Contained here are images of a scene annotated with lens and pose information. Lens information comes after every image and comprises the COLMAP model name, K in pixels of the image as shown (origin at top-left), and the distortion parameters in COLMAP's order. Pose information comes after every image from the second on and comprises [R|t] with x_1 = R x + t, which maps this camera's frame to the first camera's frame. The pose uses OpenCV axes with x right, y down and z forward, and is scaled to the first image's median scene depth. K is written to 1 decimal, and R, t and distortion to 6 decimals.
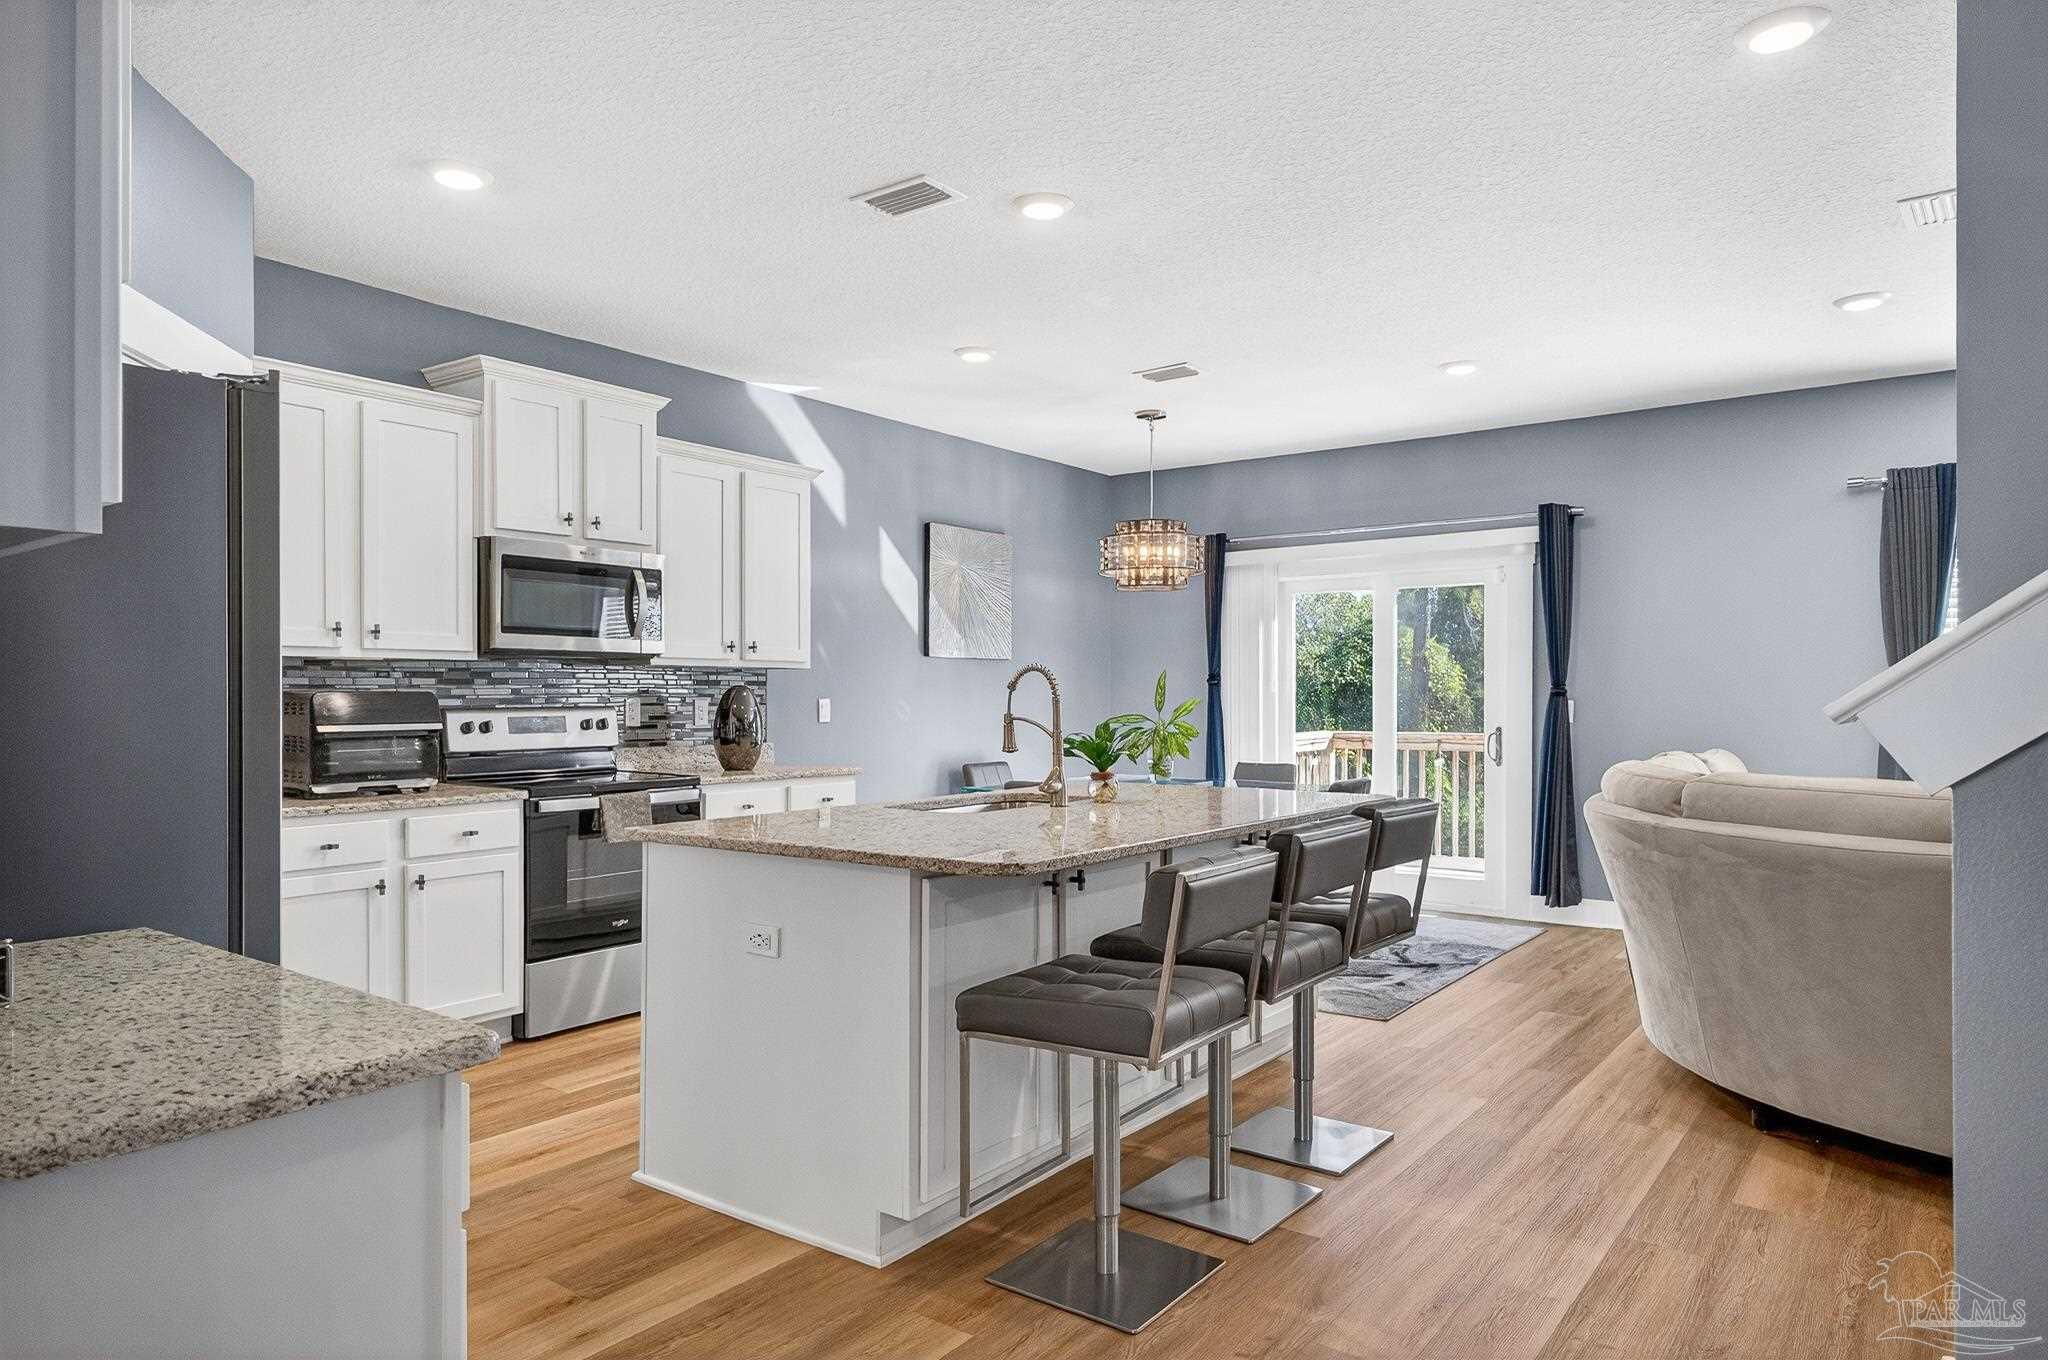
lens RADIAL K [[1287.6, 0, 1011.6], [0, 1287.6, 685.0], [0, 0, 1]] dist [0.051218, -0.000582]
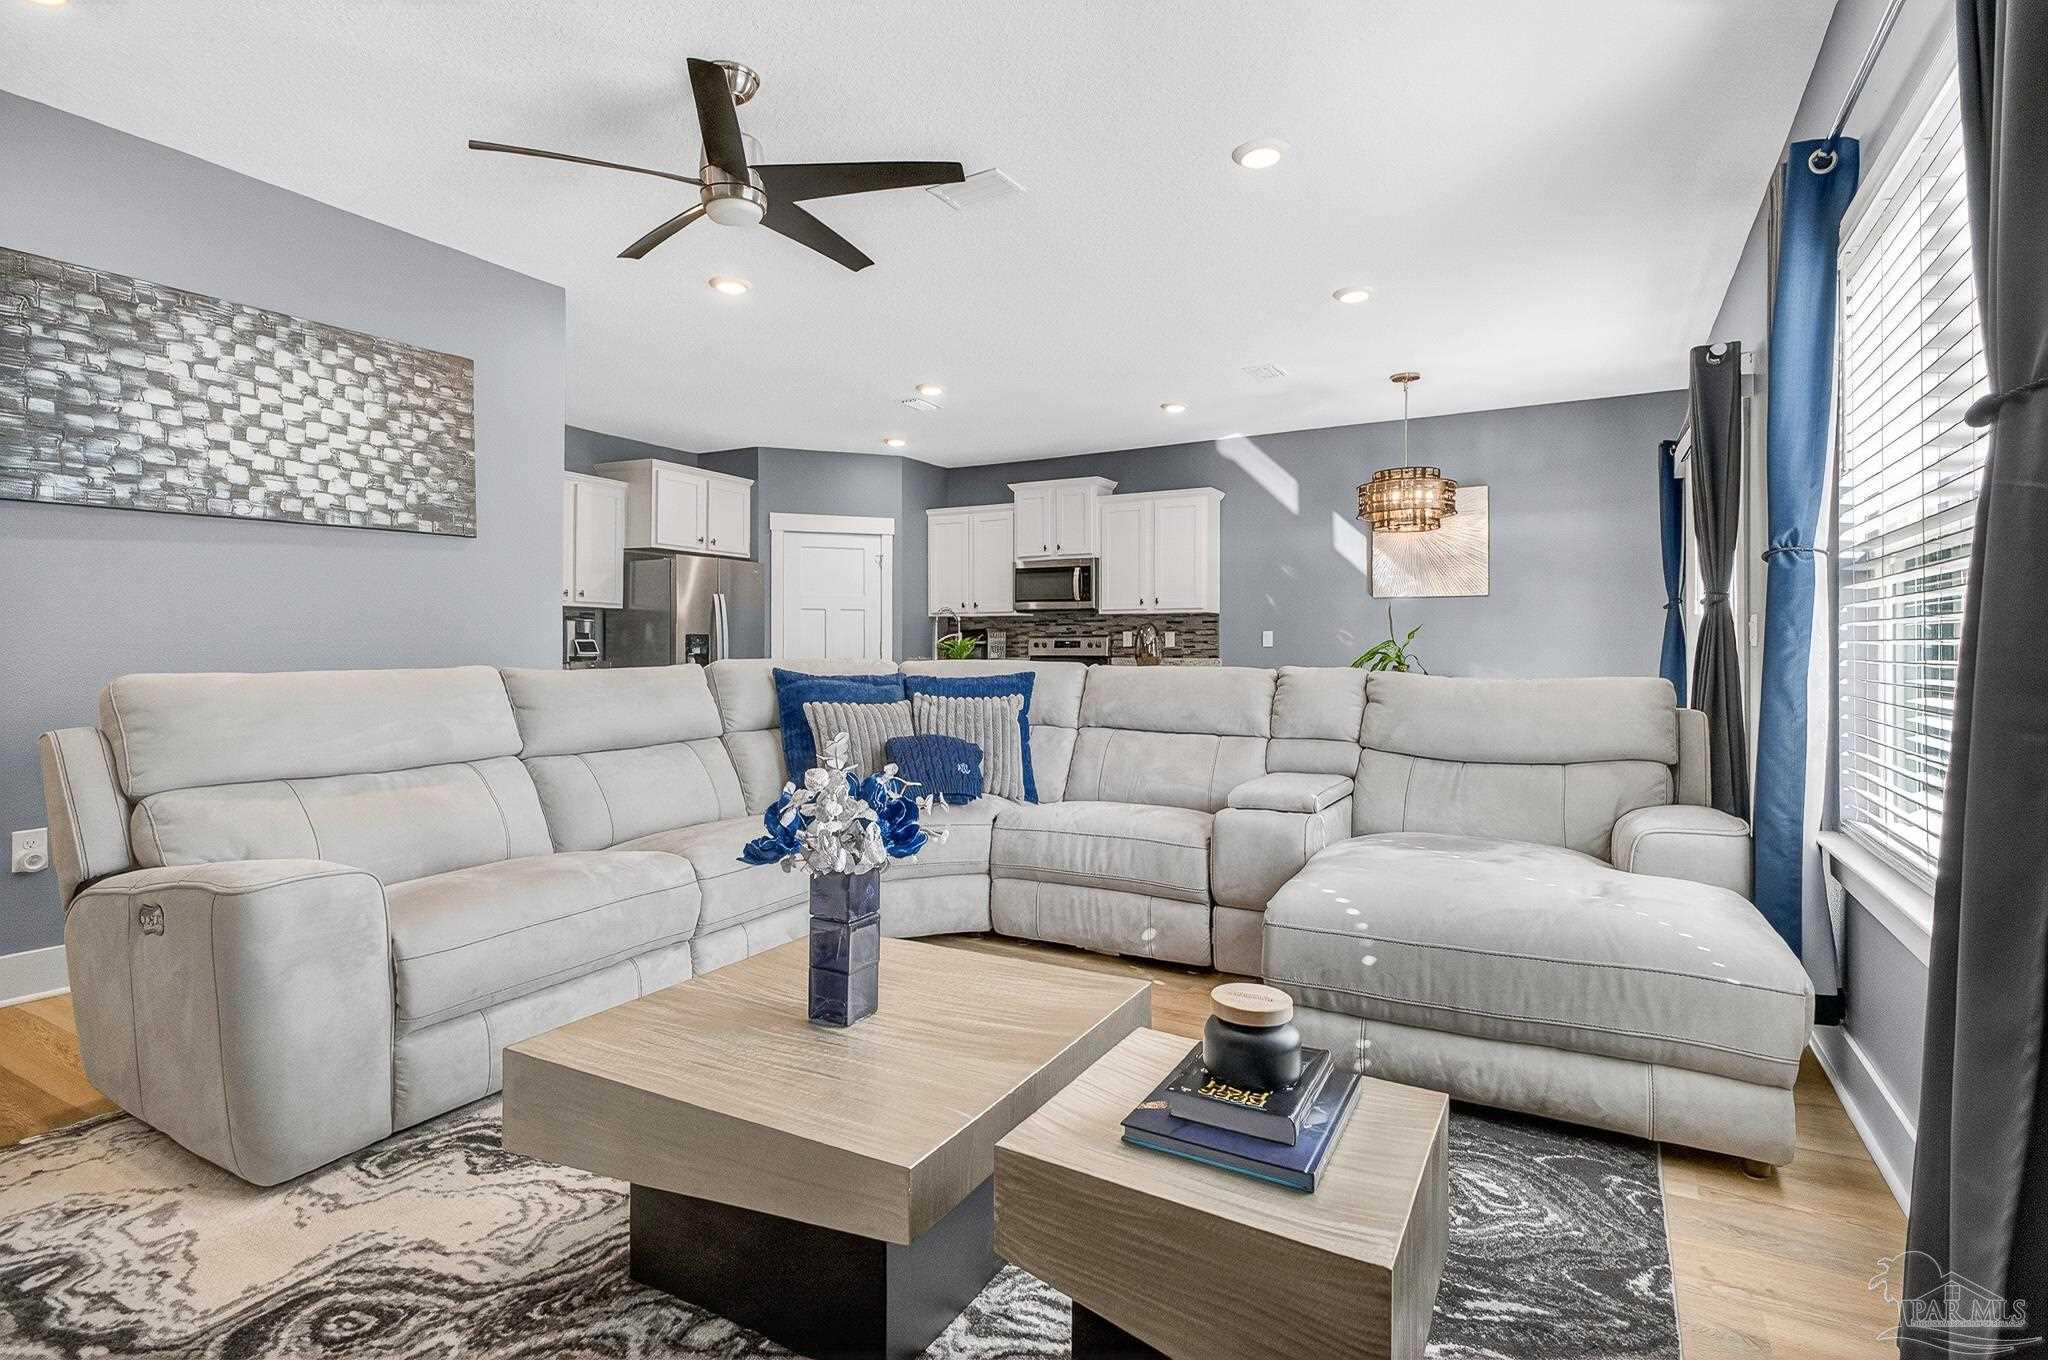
lens RADIAL K [[997.6, 0, 1028.2], [0, 997.6, 629.3], [0, 0, 1]] dist [0.017588, -0.007943]
pose [[0.145808, -0.024011, -0.989022, 0.990098], [0.002782, 0.999711, -0.023861, 0.036104], [0.989309, 0.000728, 0.145833, 0.564773]]
